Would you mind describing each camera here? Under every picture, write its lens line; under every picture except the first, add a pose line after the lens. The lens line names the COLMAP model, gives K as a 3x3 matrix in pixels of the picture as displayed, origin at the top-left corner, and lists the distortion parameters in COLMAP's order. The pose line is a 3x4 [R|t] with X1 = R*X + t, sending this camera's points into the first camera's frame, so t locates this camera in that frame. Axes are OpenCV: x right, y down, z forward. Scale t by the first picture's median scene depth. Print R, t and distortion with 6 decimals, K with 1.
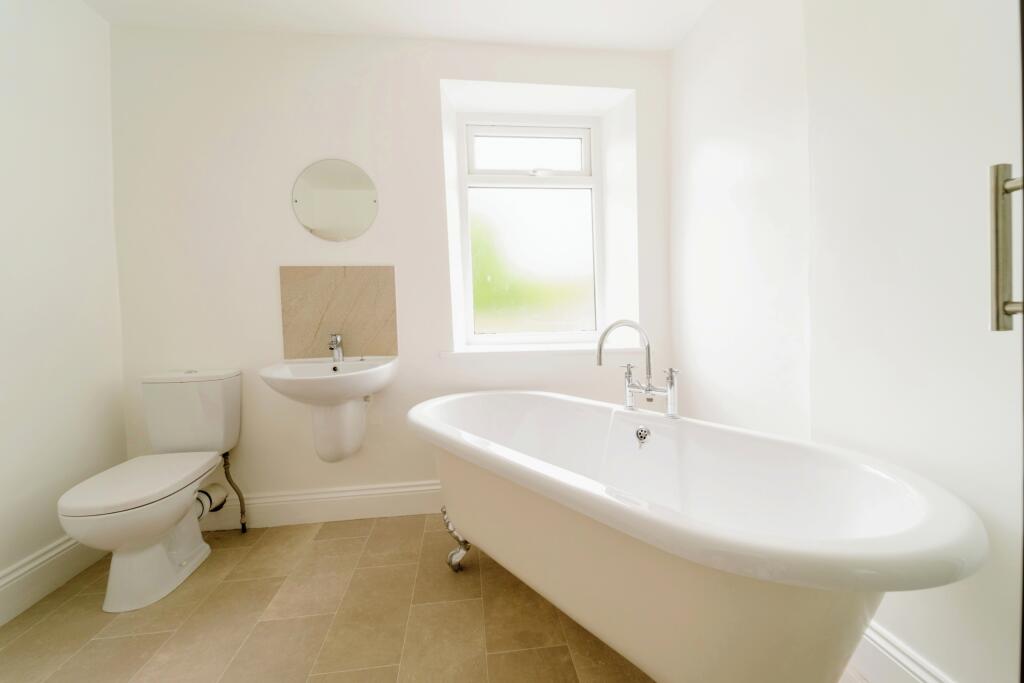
lens RADIAL K [[419.9, 0, 512.9], [0, 419.9, 325.3], [0, 0, 1]] dist [0.000509, -0.000068]
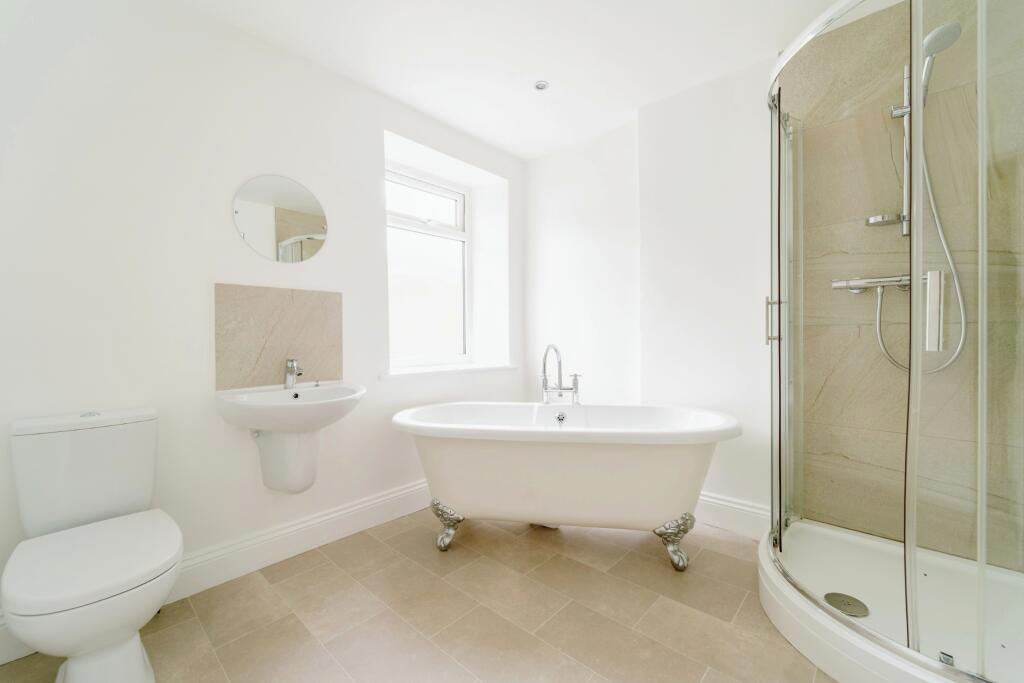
lens RADIAL K [[422.3, 0, 512.0], [0, 422.3, 341.5], [0, 0, 1]] dist [0.001821, -0.000061]
pose [[0.754039, 0.006001, 0.656802, -0.659836], [0.013817, 0.999592, -0.024995, 0.010227], [-0.656684, 0.027922, 0.753649, -0.055122]]
